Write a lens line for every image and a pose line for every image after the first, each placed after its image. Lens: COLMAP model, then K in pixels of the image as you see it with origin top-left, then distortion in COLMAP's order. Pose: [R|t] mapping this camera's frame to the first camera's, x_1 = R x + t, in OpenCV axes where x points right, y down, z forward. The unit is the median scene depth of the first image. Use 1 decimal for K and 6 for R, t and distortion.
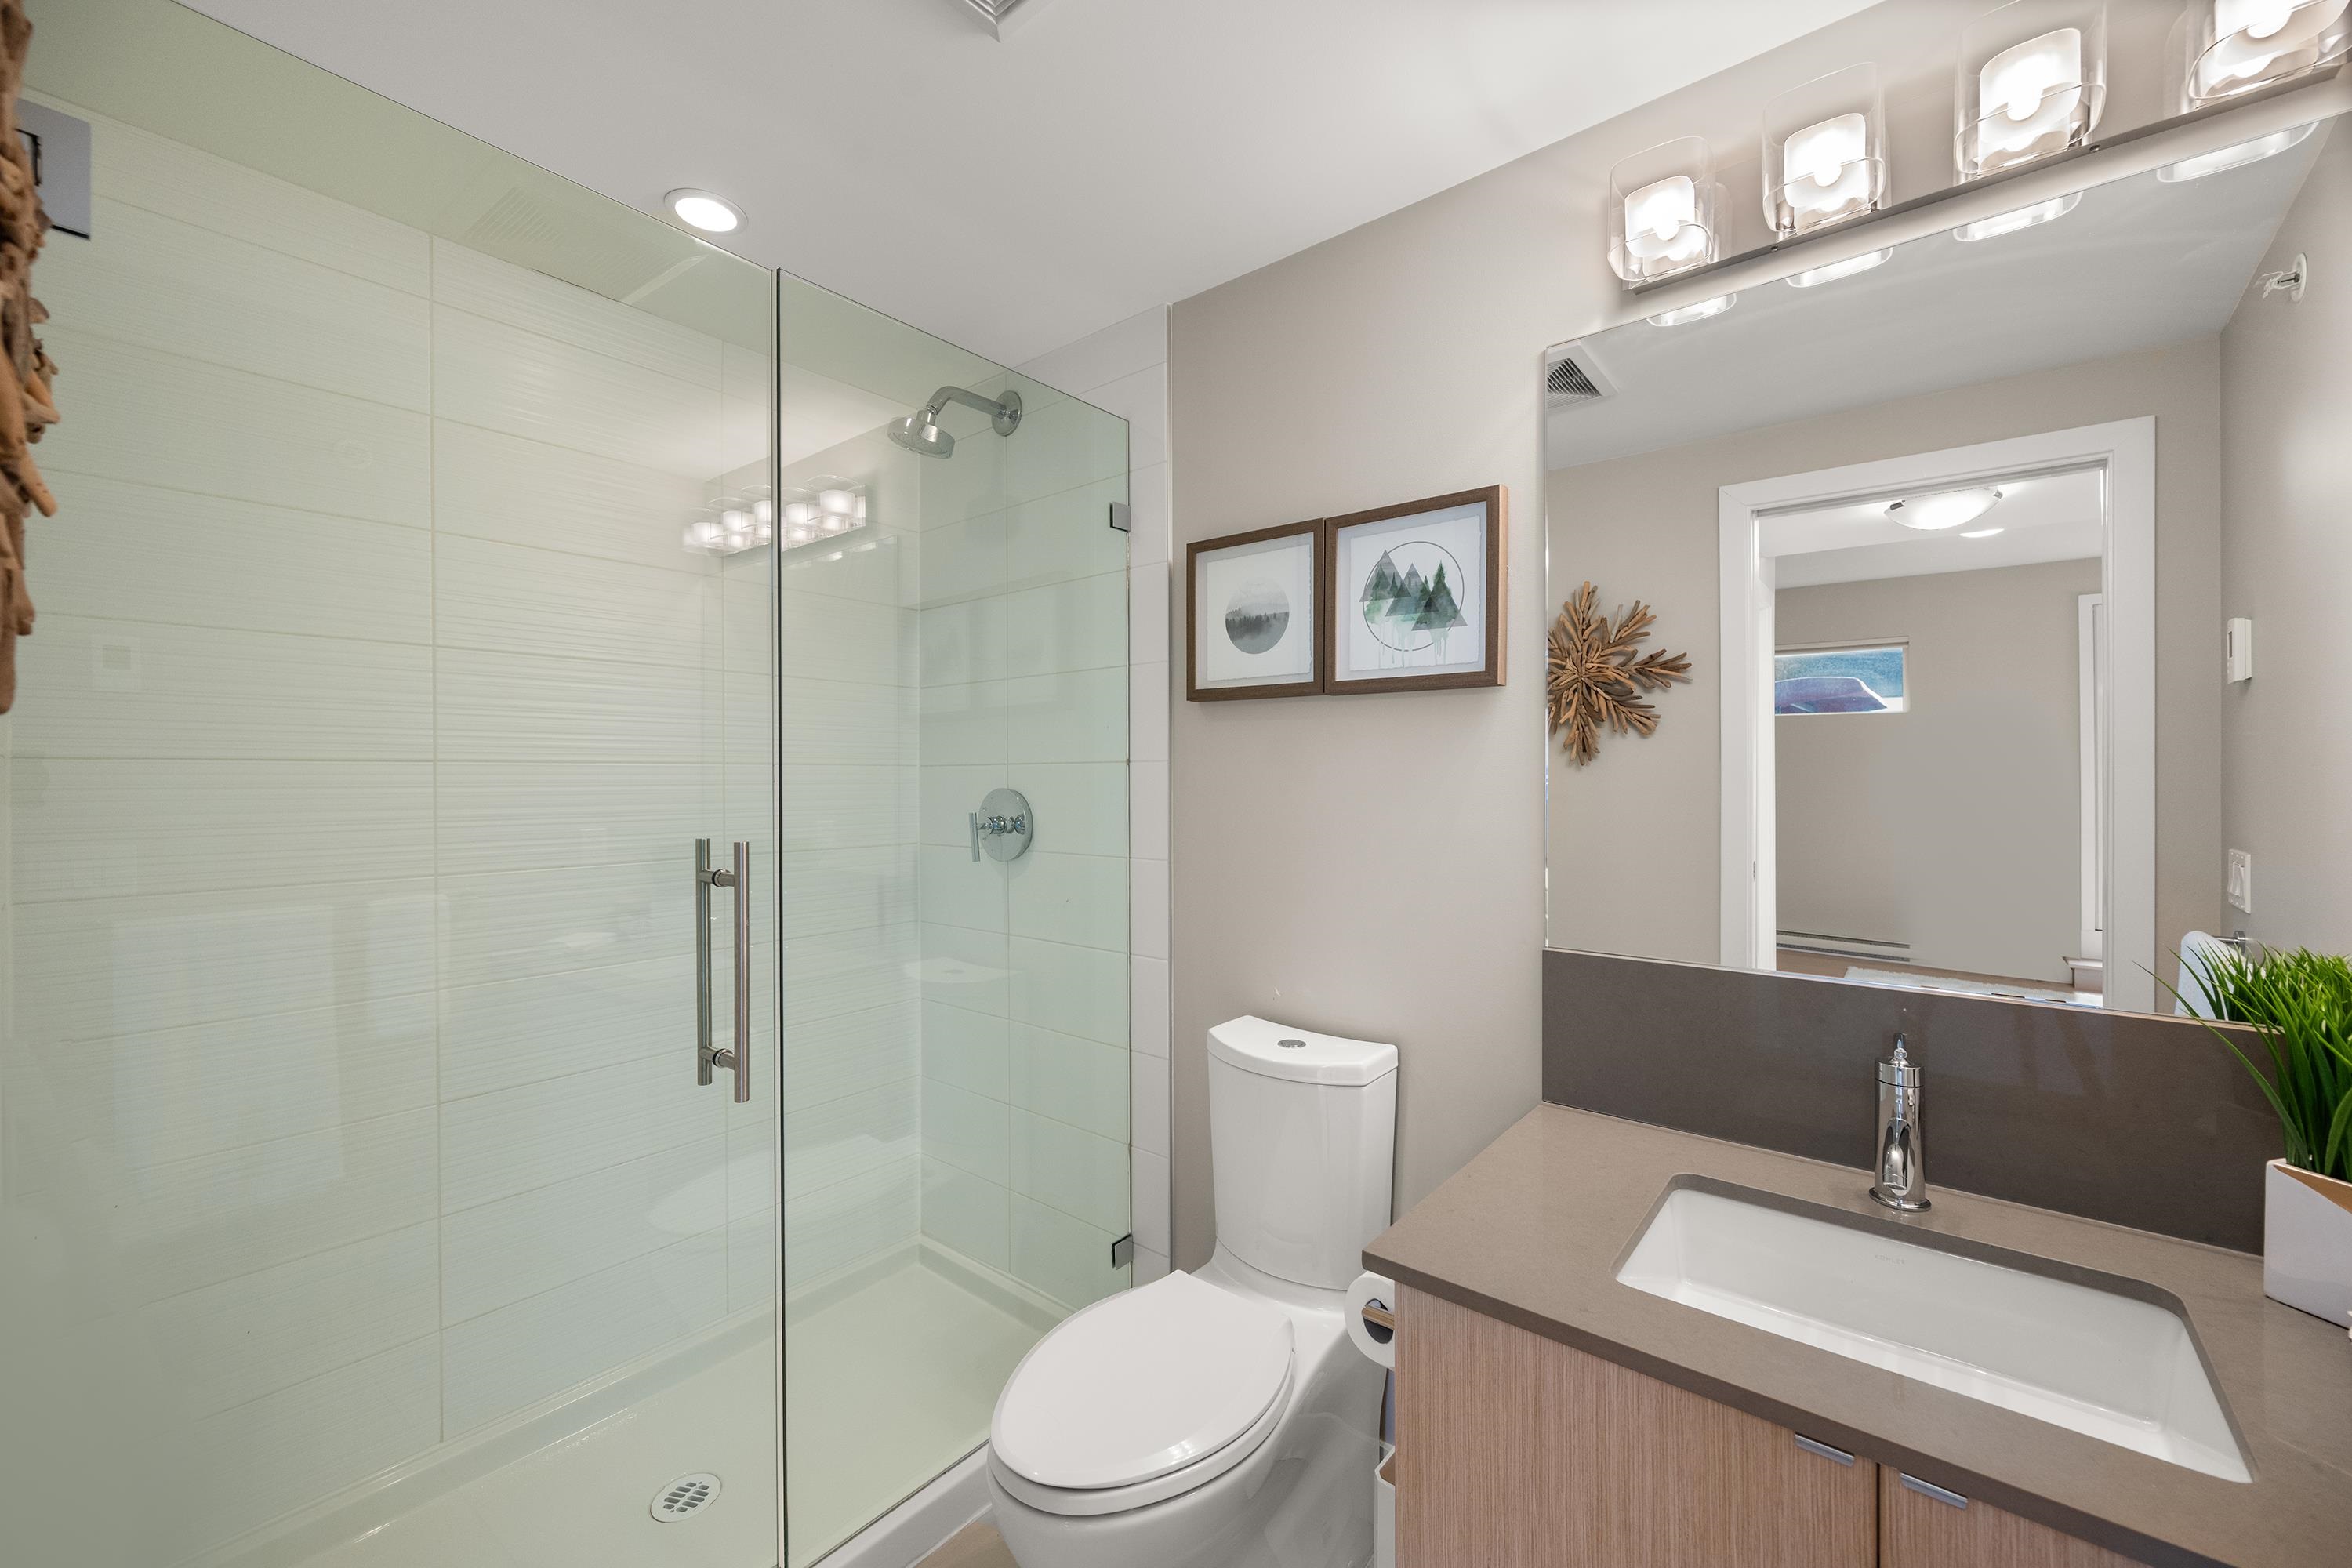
lens RADIAL K [[959.6, 0, 1187.6], [0, 959.6, 764.3], [0, 0, 1]] dist [-0.000793, -0.000147]
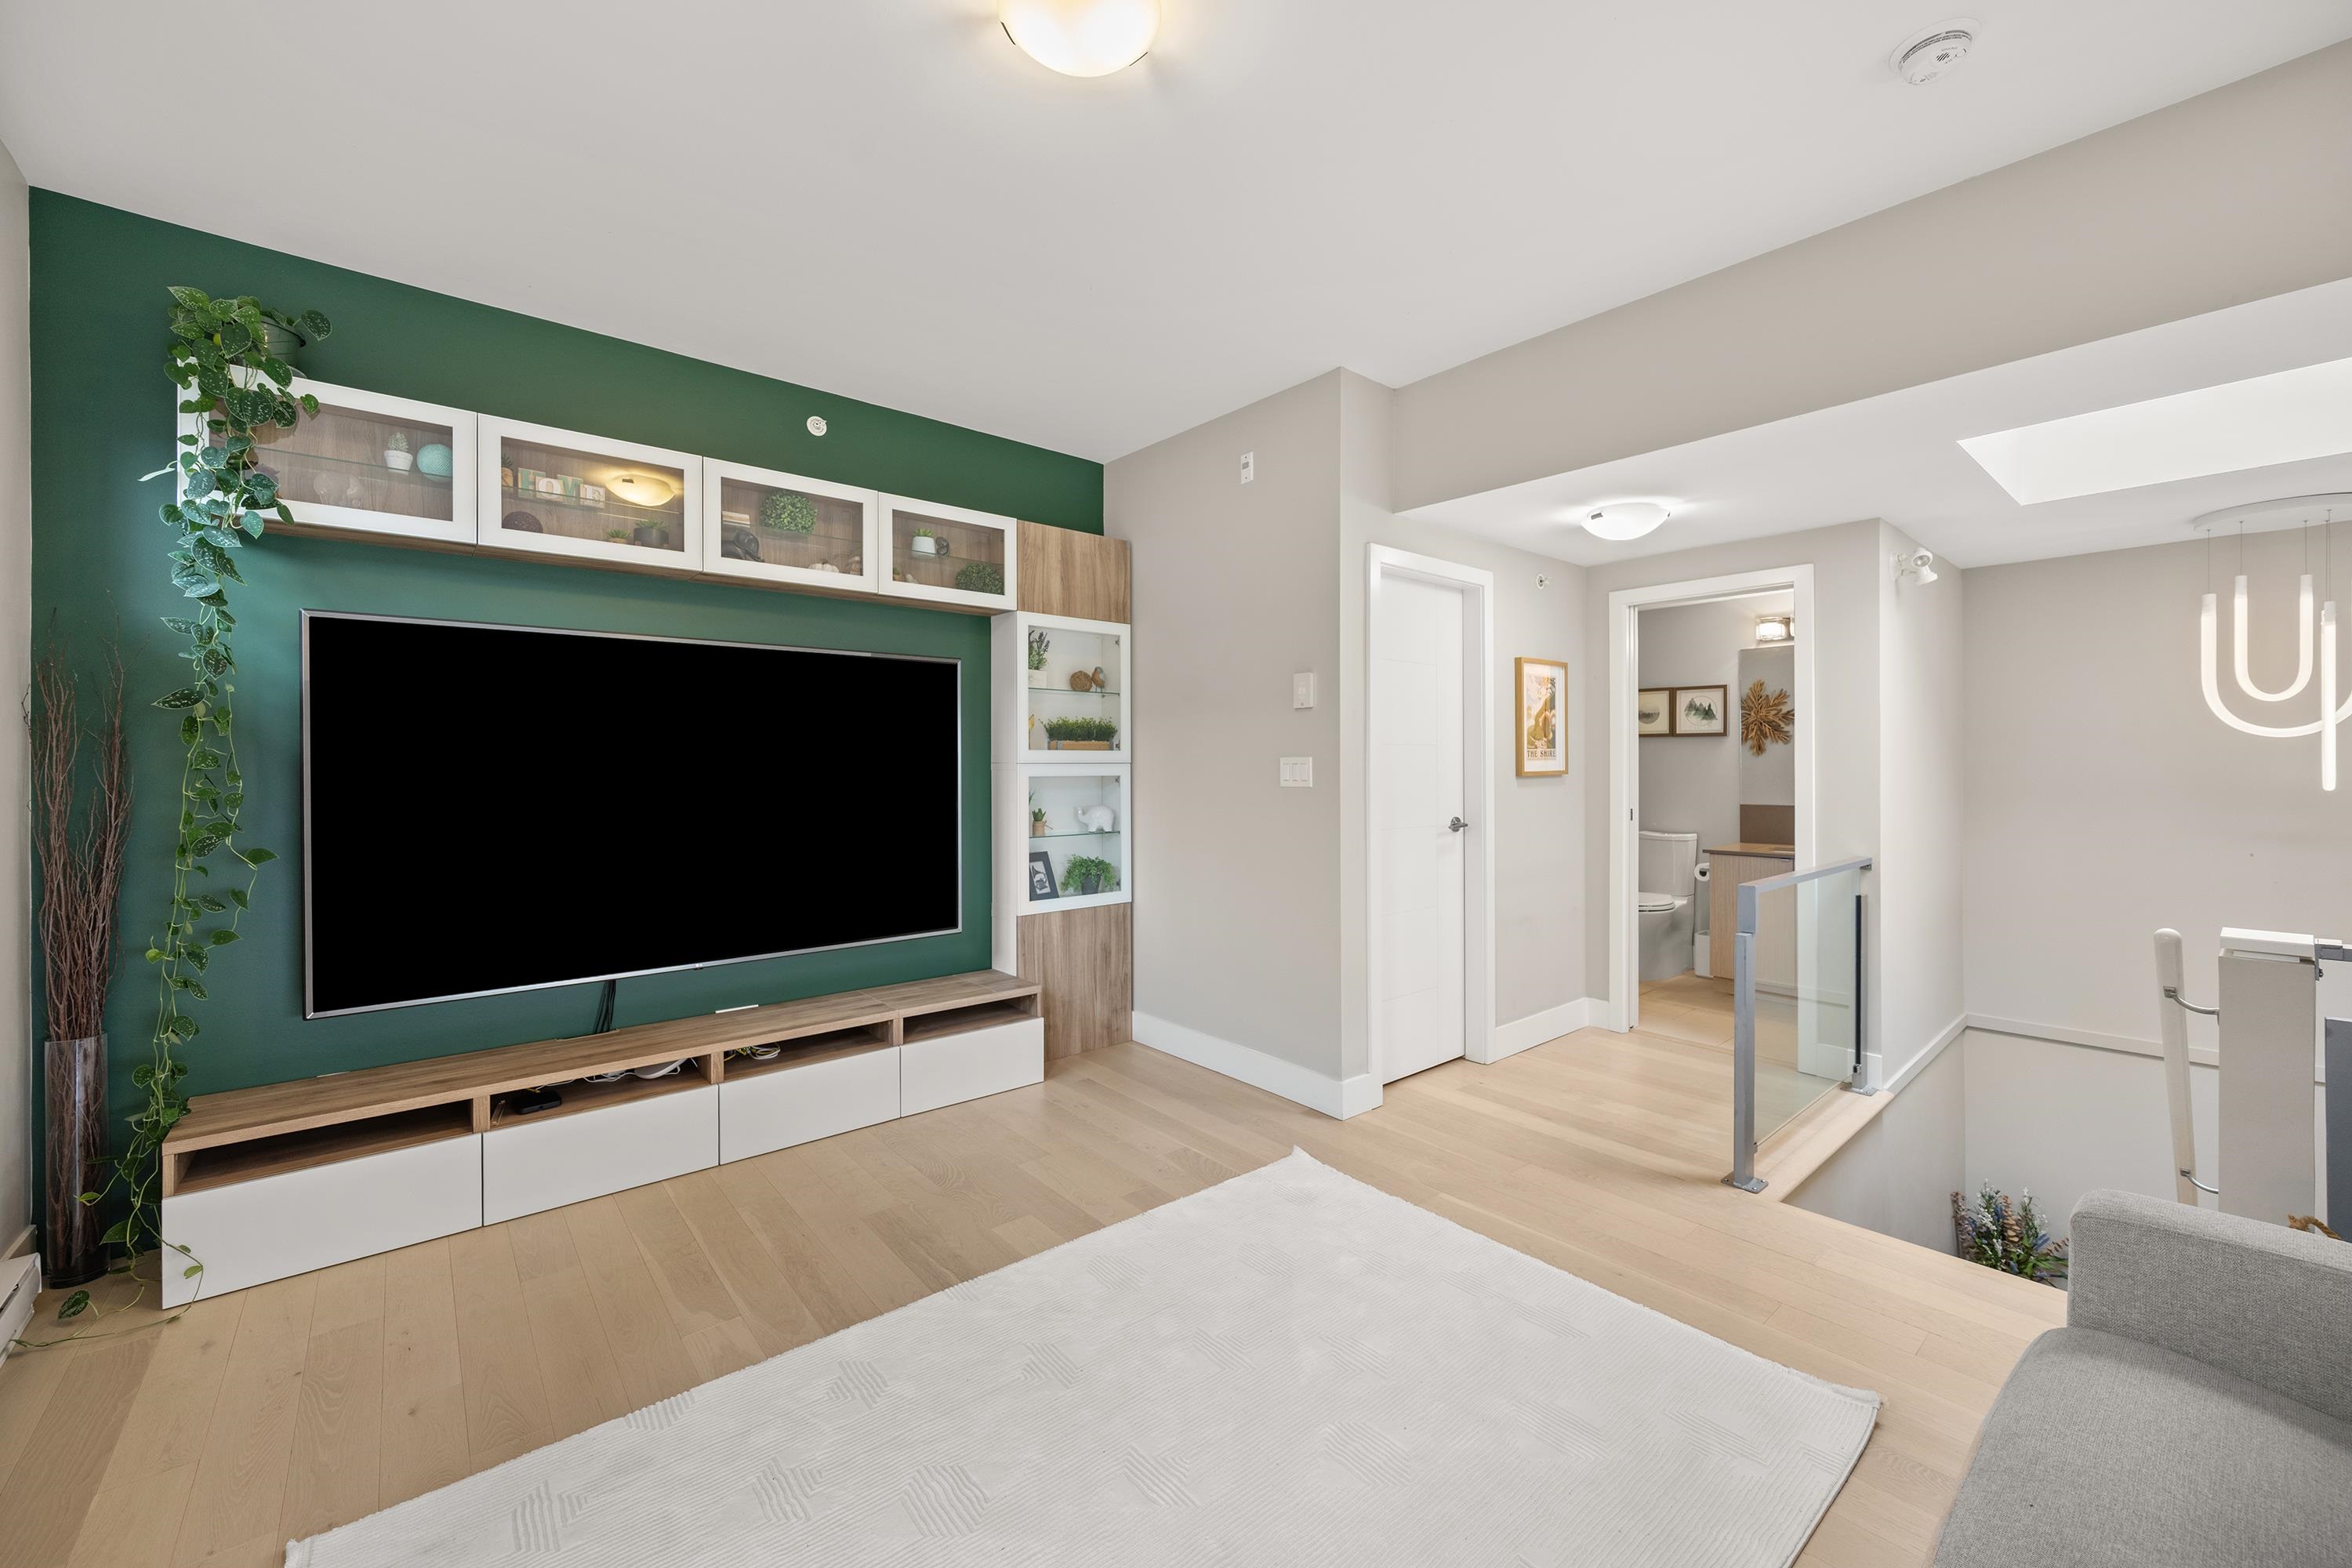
lens RADIAL K [[932.6, 0, 1183.5], [0, 932.6, 756.8], [0, 0, 1]] dist [0.000278, -0.000089]
pose [[0.983047, -0.004085, -0.183309, -0.994099], [0.004708, 0.999985, 0.002960, -0.017325], [0.183294, -0.003773, 0.983051, -2.696853]]
